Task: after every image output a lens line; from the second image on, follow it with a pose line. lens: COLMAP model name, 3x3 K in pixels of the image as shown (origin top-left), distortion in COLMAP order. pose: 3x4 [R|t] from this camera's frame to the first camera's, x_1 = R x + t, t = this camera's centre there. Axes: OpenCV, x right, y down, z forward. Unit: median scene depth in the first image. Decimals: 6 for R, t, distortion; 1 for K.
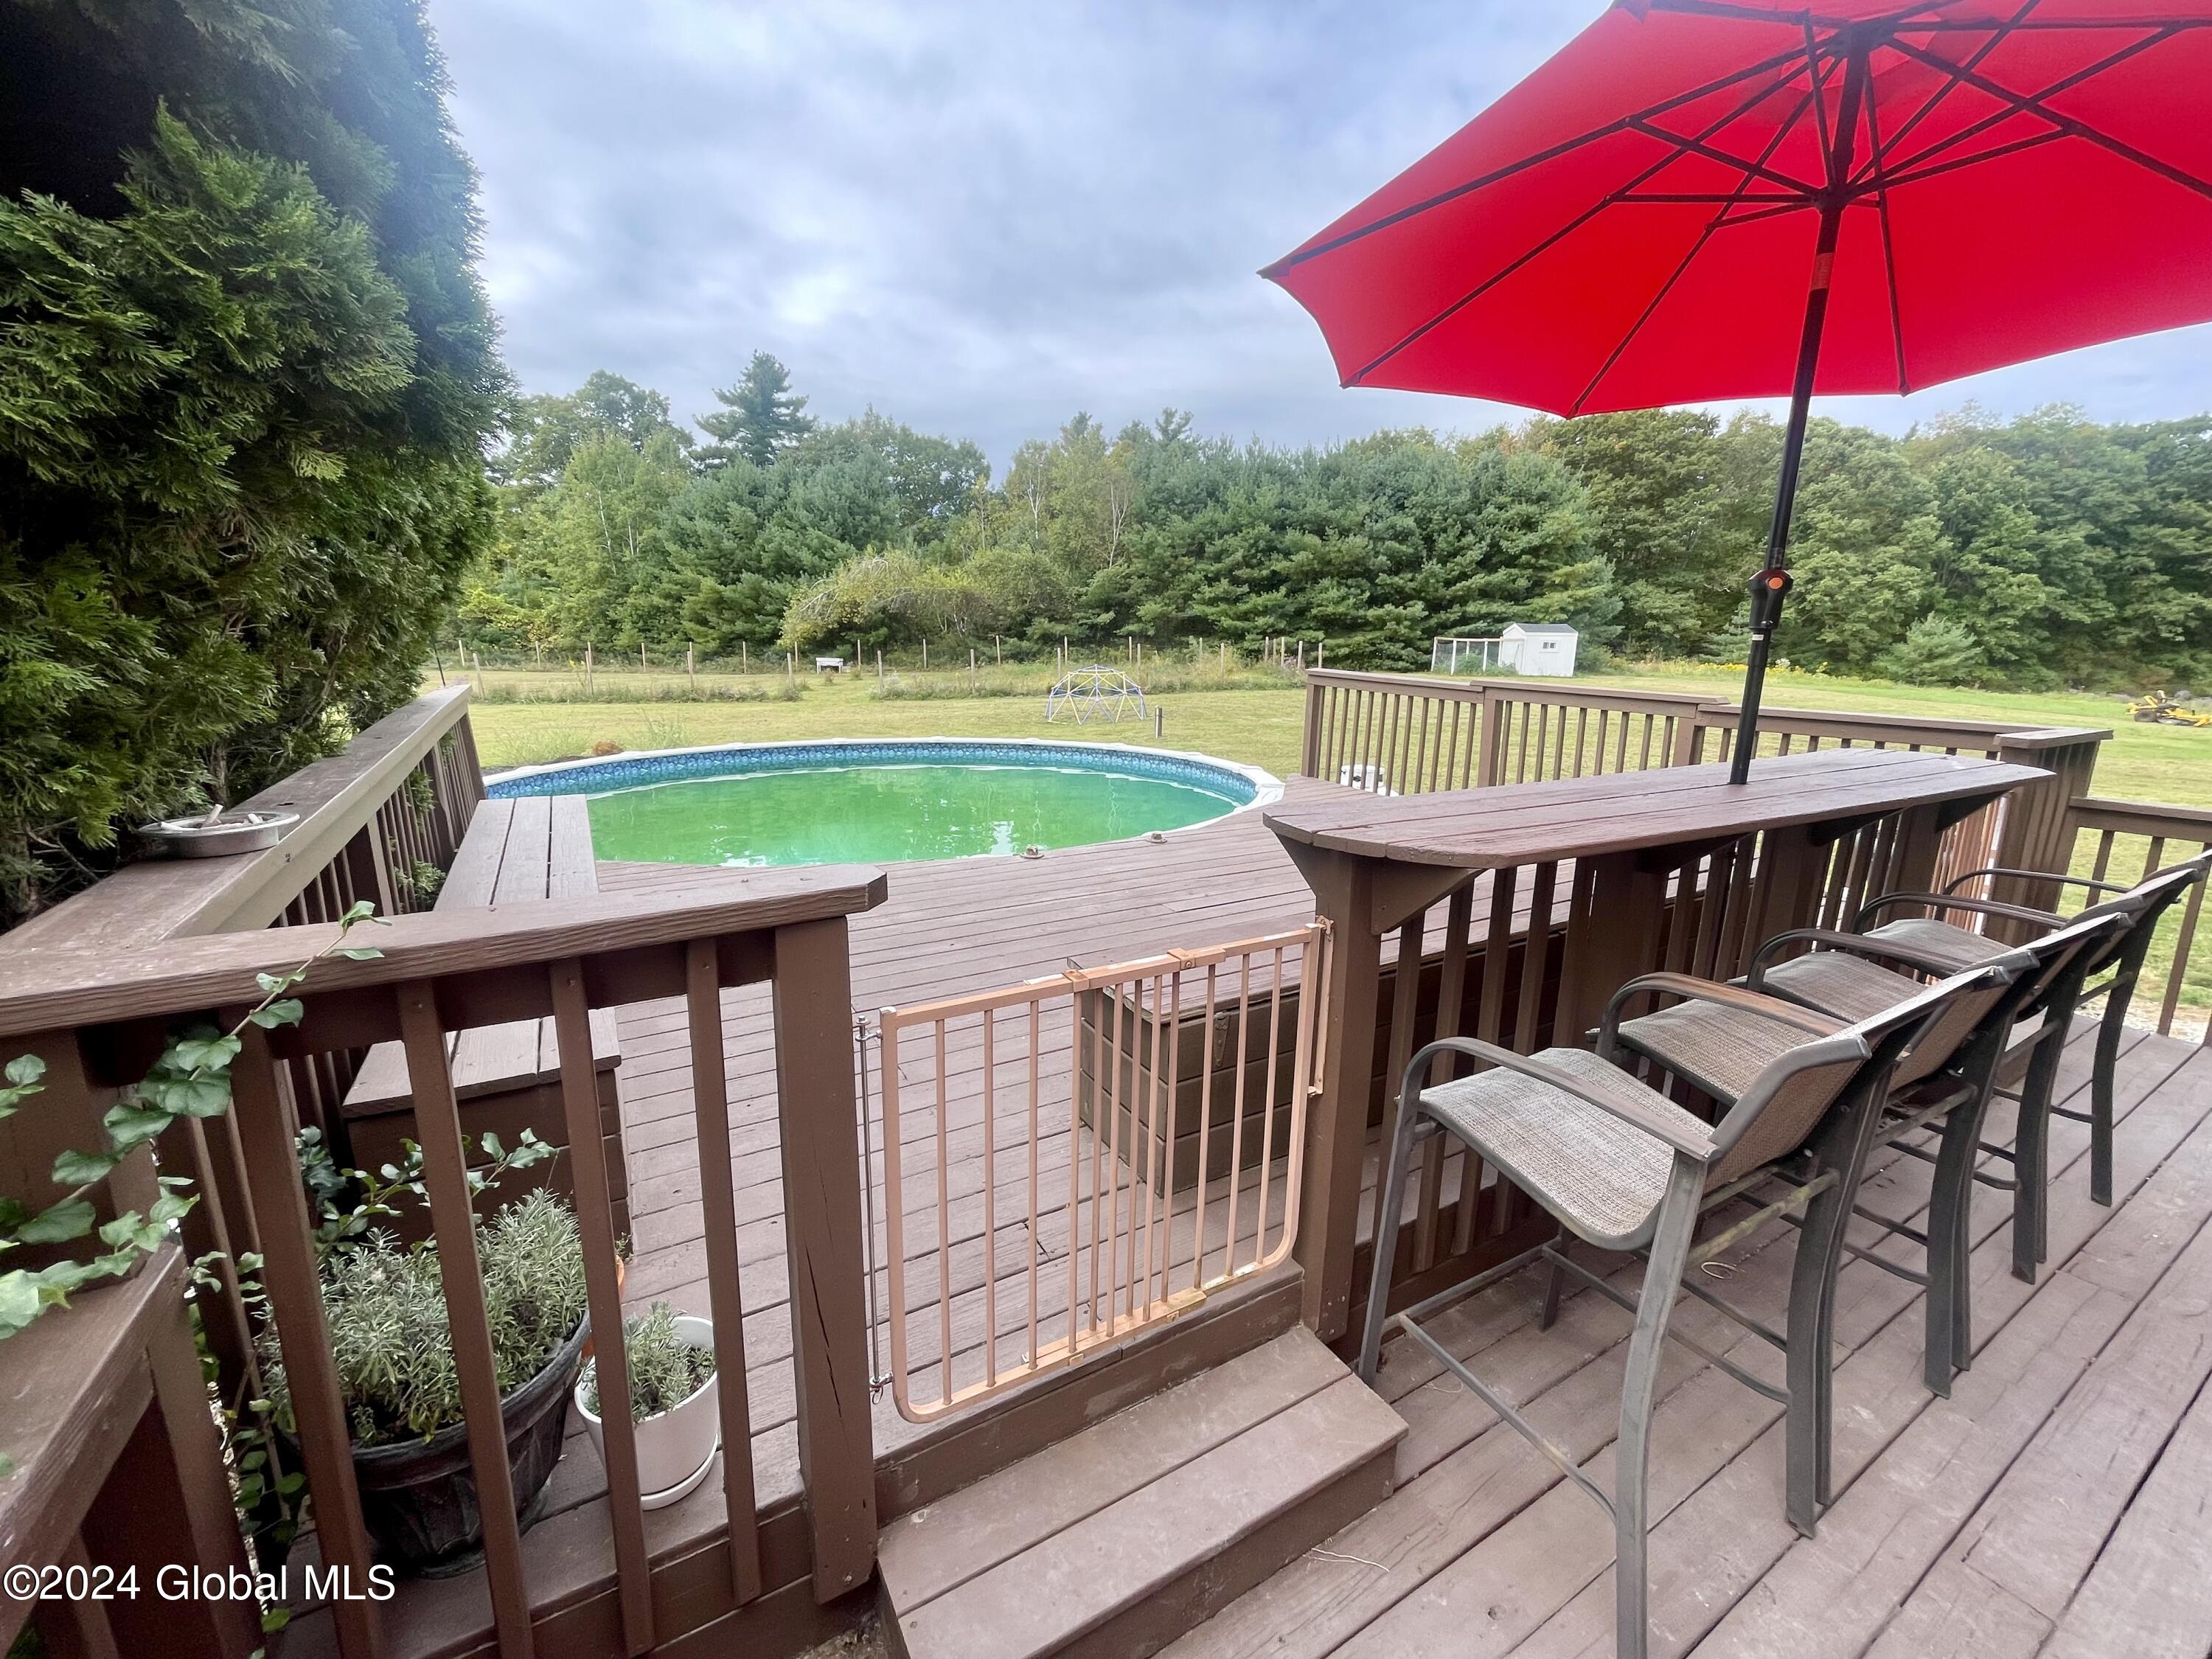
lens RADIAL K [[893.9, 0, 1105.7], [0, 893.9, 834.7], [0, 0, 1]] dist [-0.003436, -0.000748]
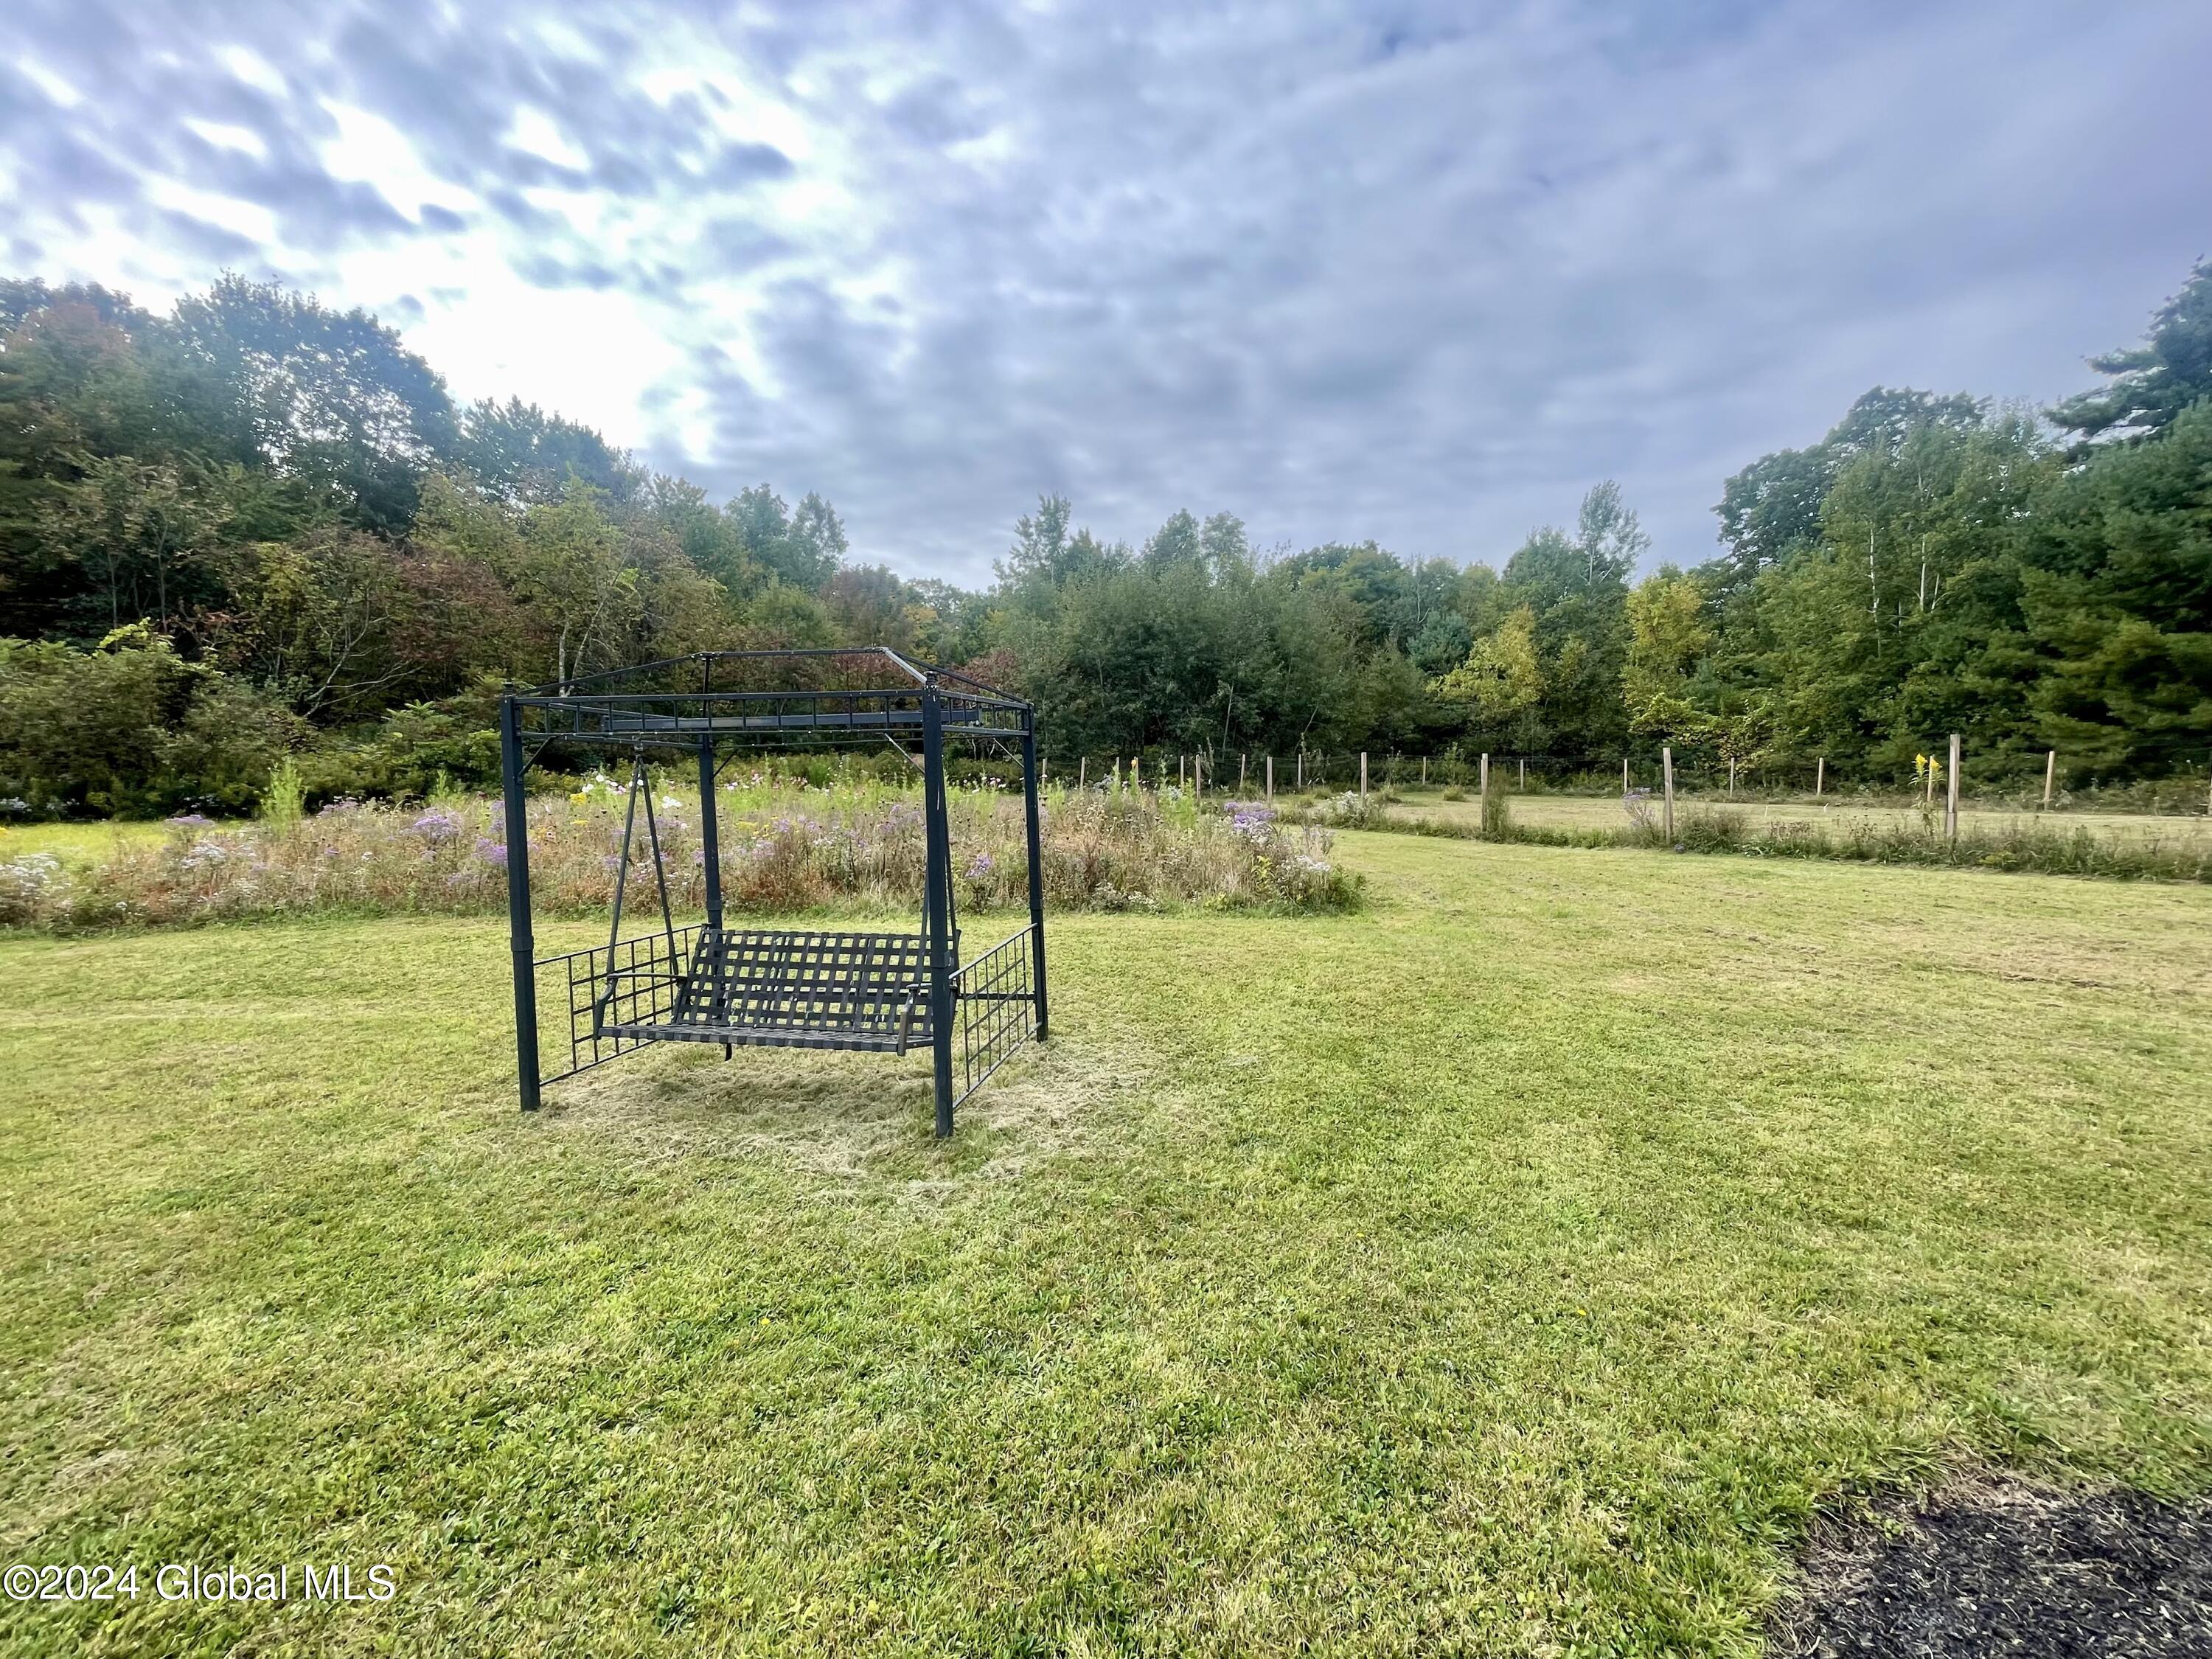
lens RADIAL K [[893.9, 0, 1094.1], [0, 893.9, 826.8], [0, 0, 1]] dist [-0.003436, -0.000748]
pose [[0.415596, 0.043849, -0.908492, -0.244763], [-0.190135, 0.980958, -0.039632, -0.051111], [0.889454, 0.189207, 0.416019, 0.327353]]
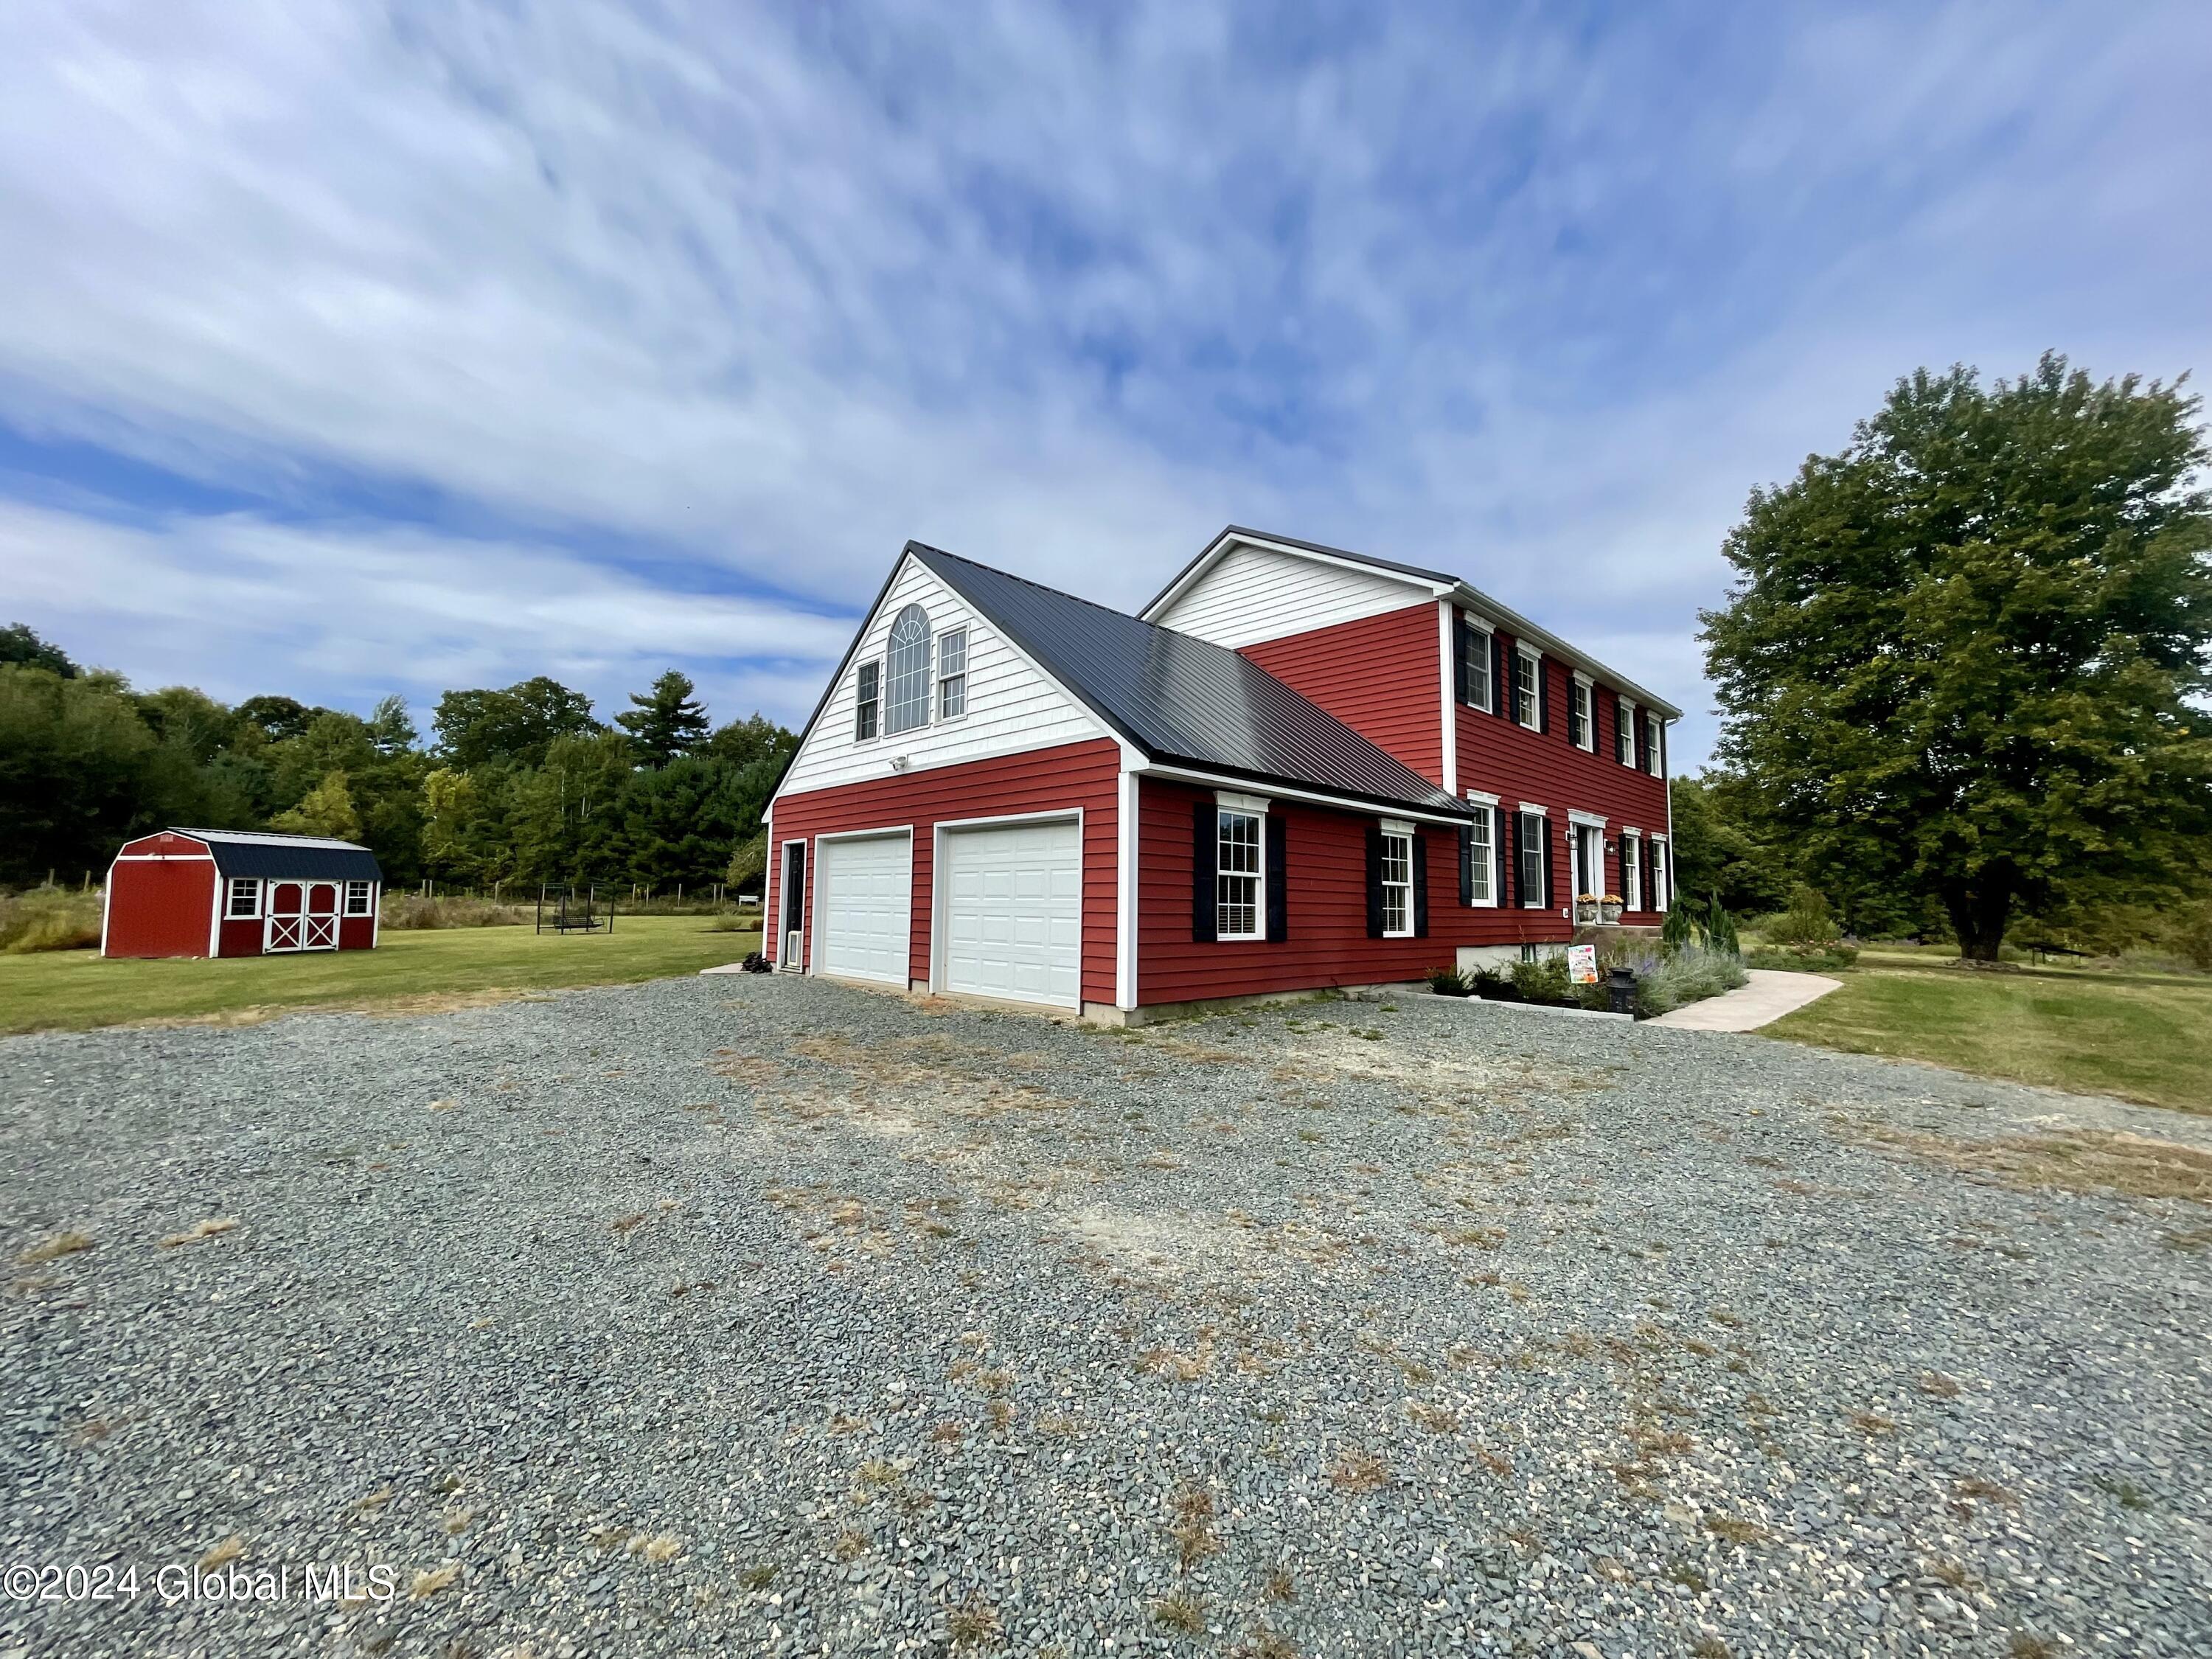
lens RADIAL K [[893.9, 0, 1109.0], [0, 893.9, 829.6], [0, 0, 1]] dist [-0.003436, -0.000748]
pose [[0.972920, 0.027313, 0.229522, -0.093703], [0.040172, 0.957901, -0.284275, 0.122123], [-0.227623, 0.285797, 0.930864, -0.453772]]
